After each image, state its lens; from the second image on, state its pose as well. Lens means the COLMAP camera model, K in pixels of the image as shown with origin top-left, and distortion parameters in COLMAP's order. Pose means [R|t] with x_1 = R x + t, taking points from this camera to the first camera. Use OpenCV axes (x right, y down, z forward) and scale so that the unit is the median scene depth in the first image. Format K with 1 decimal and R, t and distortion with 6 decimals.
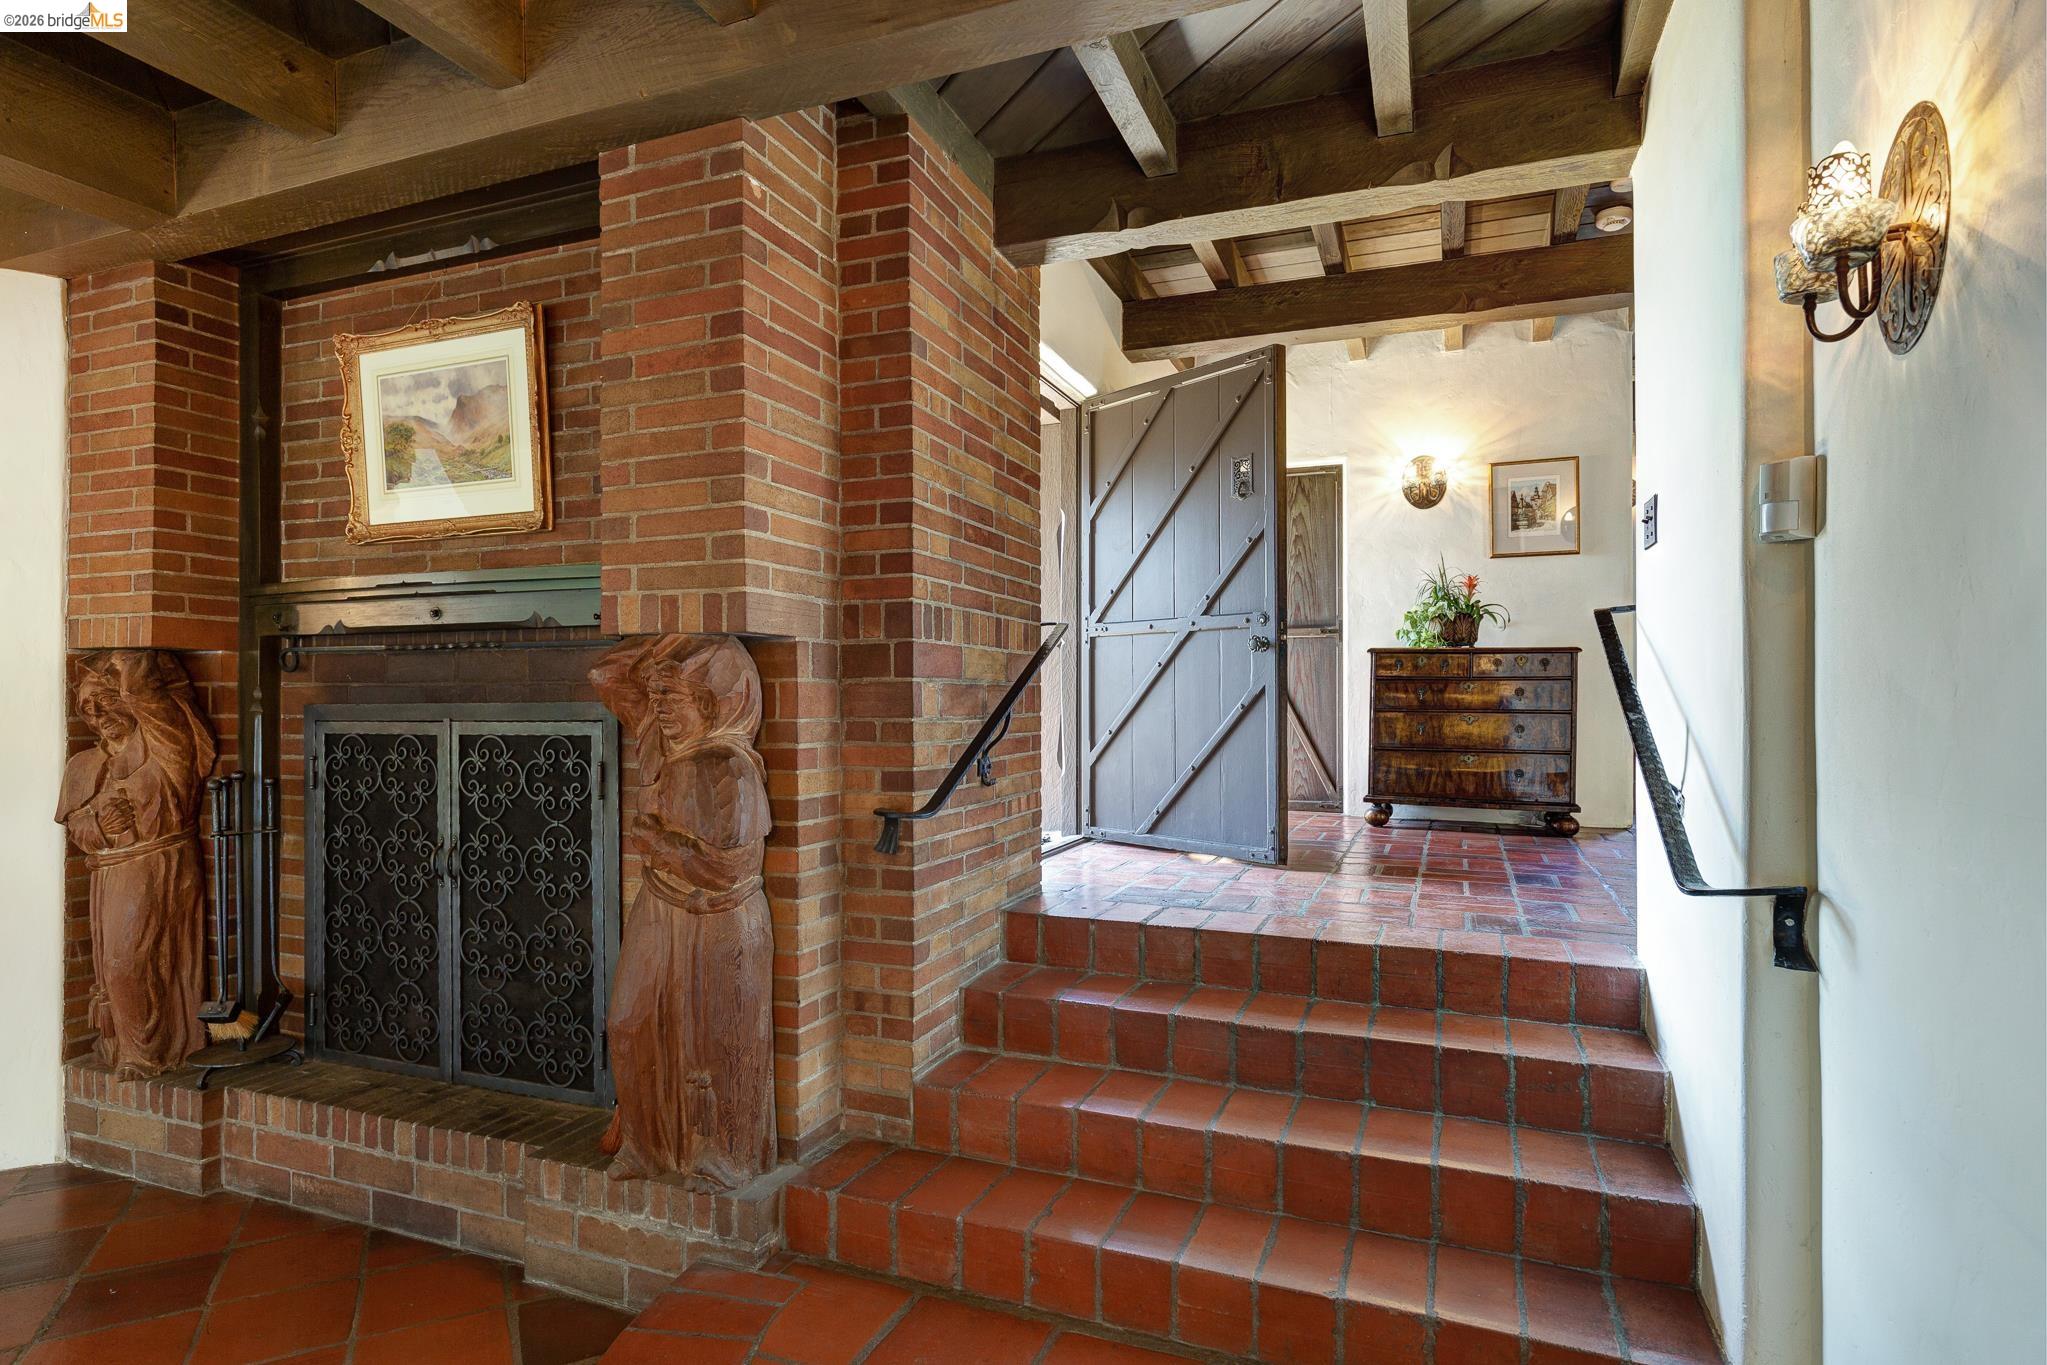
lens RADIAL K [[1075.6, 0, 1018.5], [0, 1075.6, 709.8], [0, 0, 1]] dist [0.000771, 0.000061]
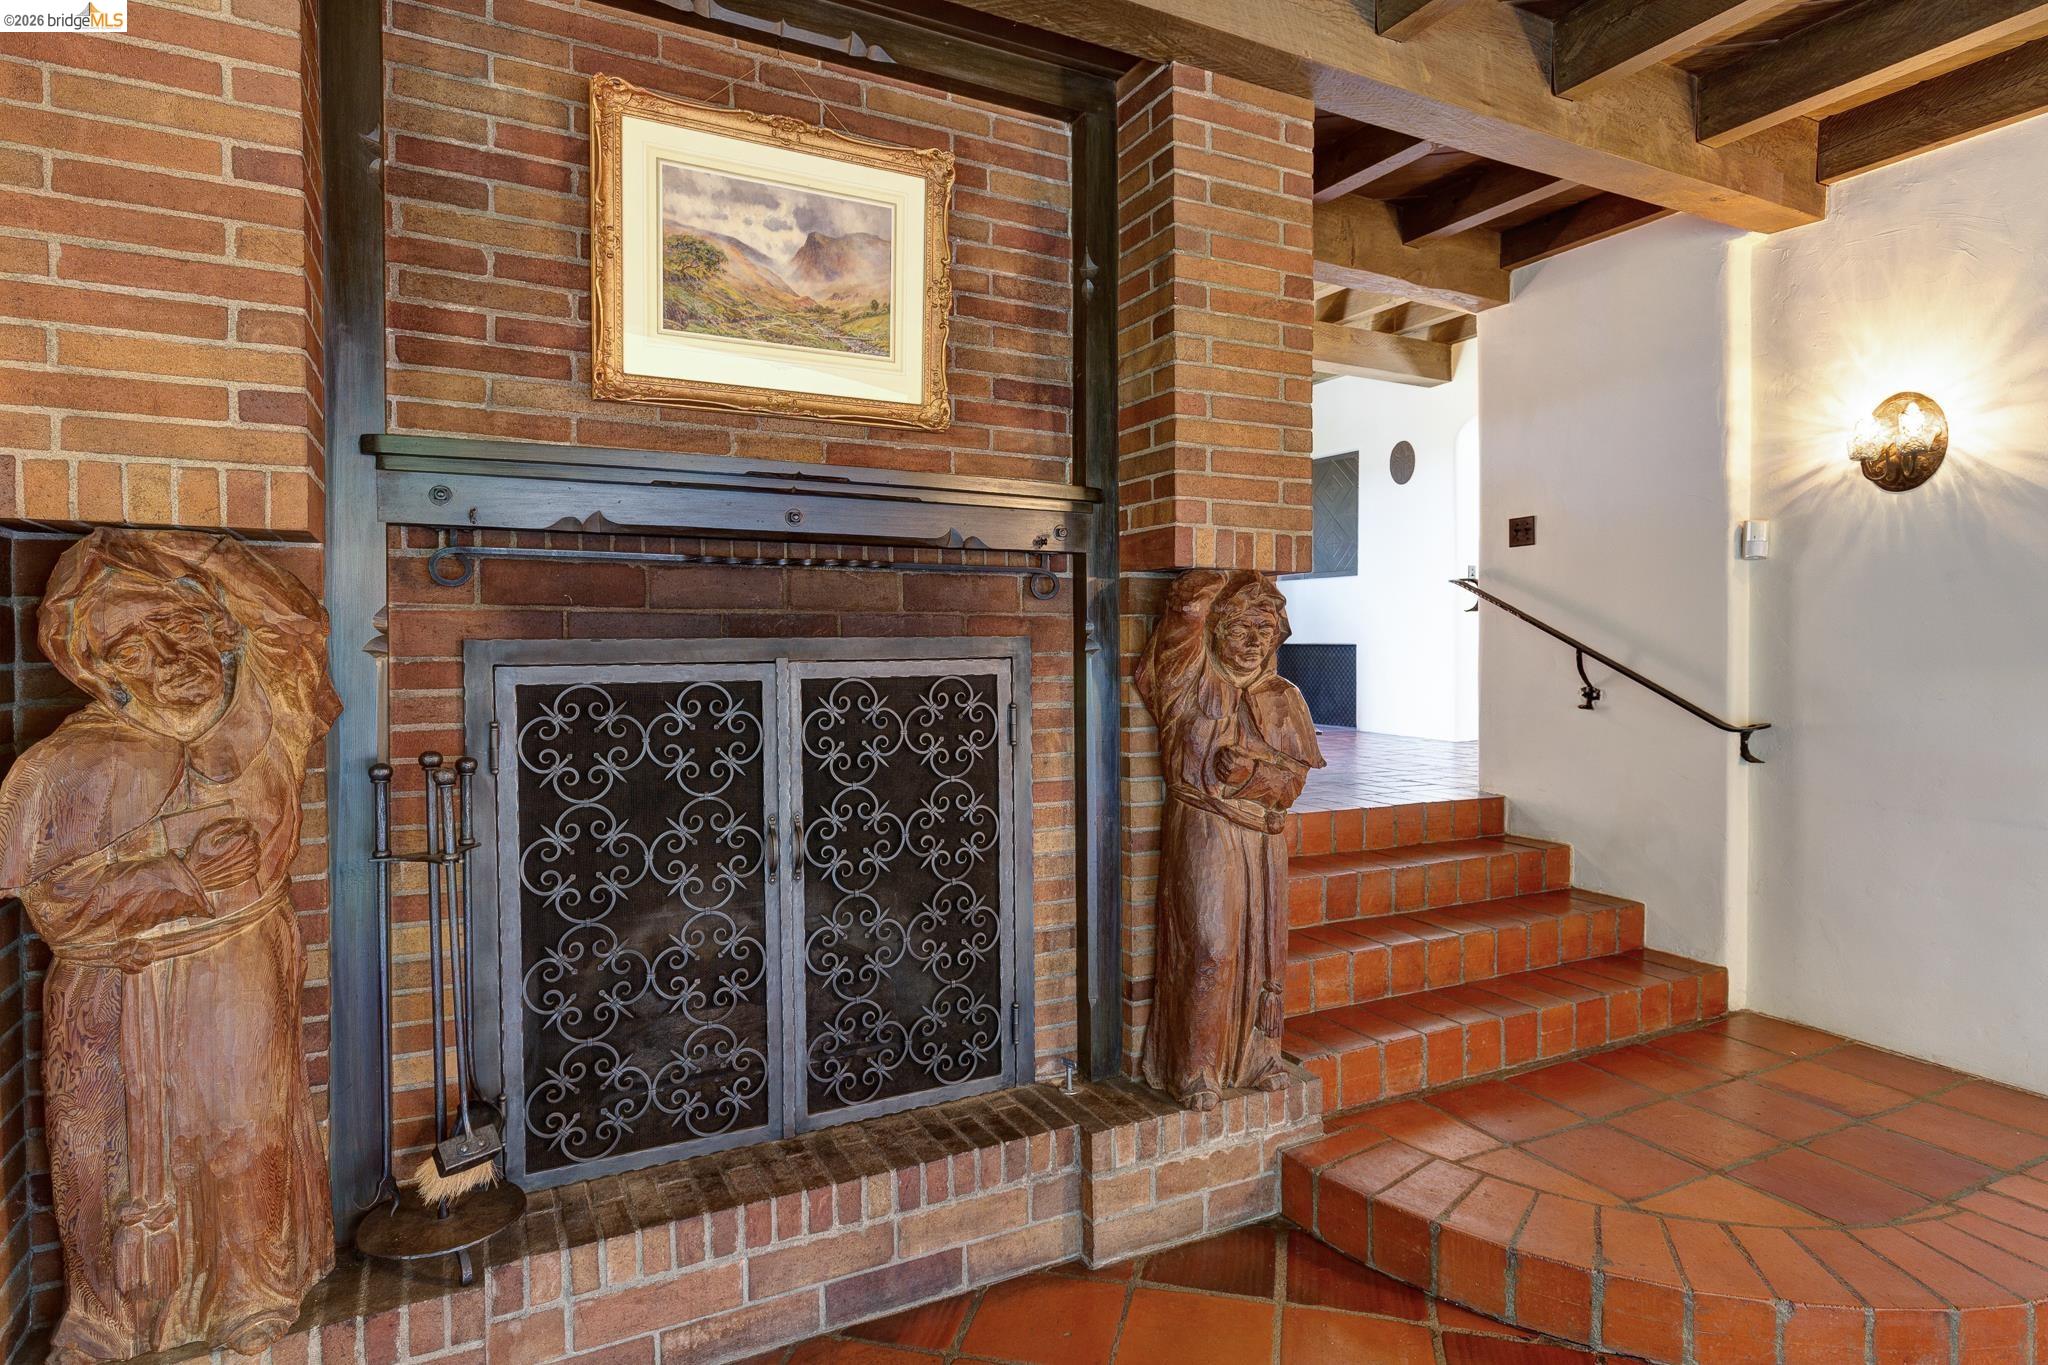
lens RADIAL K [[1109.2, 0, 1024.0], [0, 1109.2, 682.5], [0, 0, 1]] dist [0.000039, 0.000224]
pose [[0.650540, -0.027586, 0.758971, -1.029818], [0.007189, 0.999519, 0.030168, 0.003001], [-0.759438, -0.014169, 0.650425, 0.375825]]
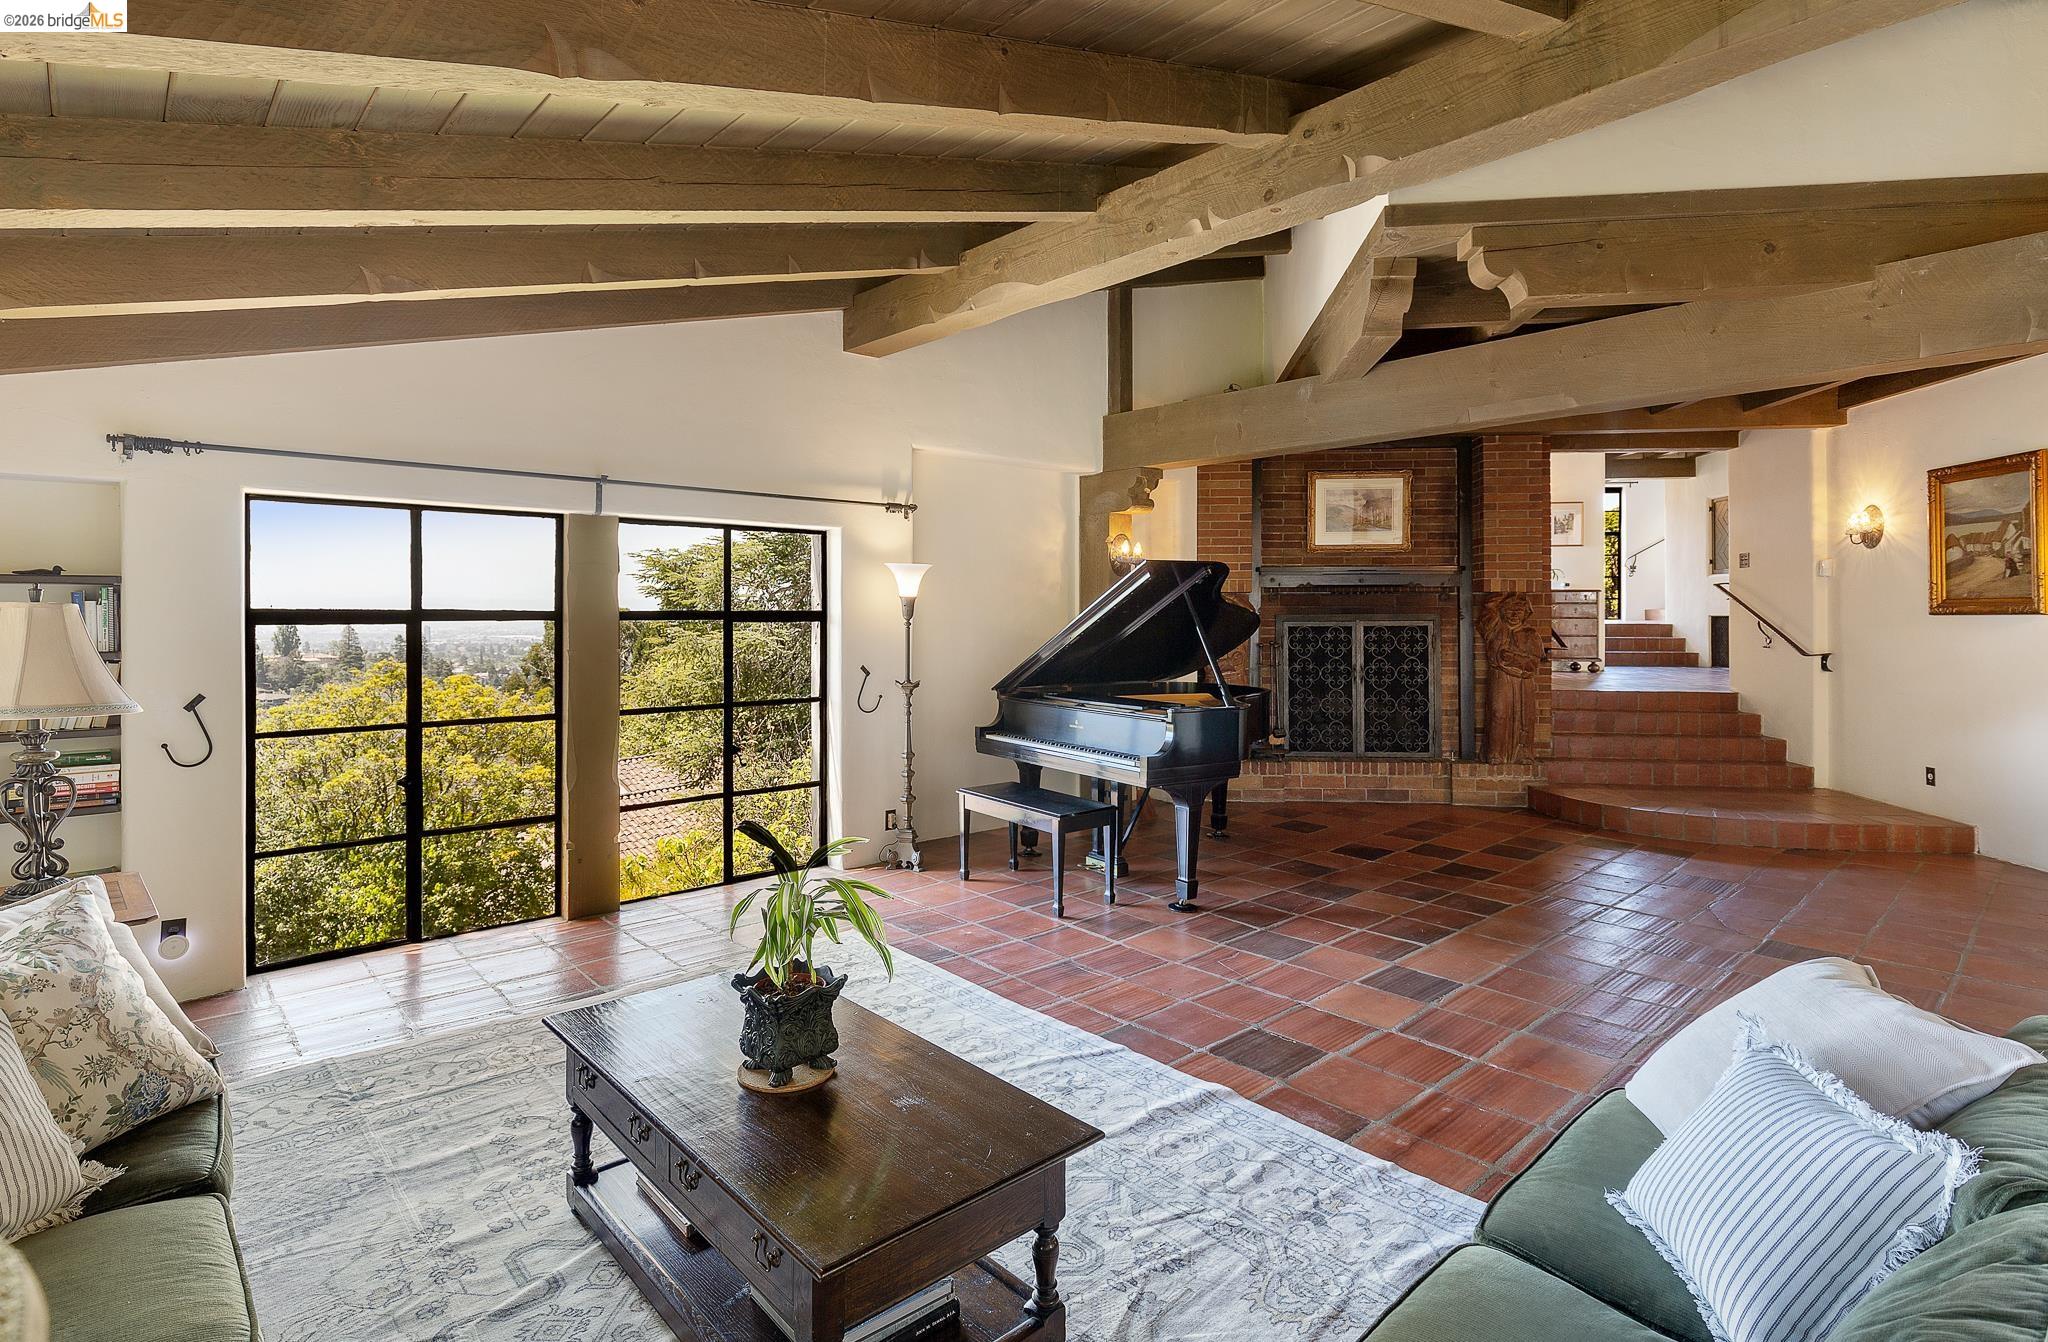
lens RADIAL K [[1025.4, 0, 1023.5], [0, 1025.4, 623.0], [0, 0, 1]] dist [-0.000835, 0.000061]
pose [[0.959944, -0.002827, 0.280177, -2.069998], [0.003300, 0.999994, -0.001216, 0.016422], [-0.280172, 0.002092, 0.959948, -1.216789]]
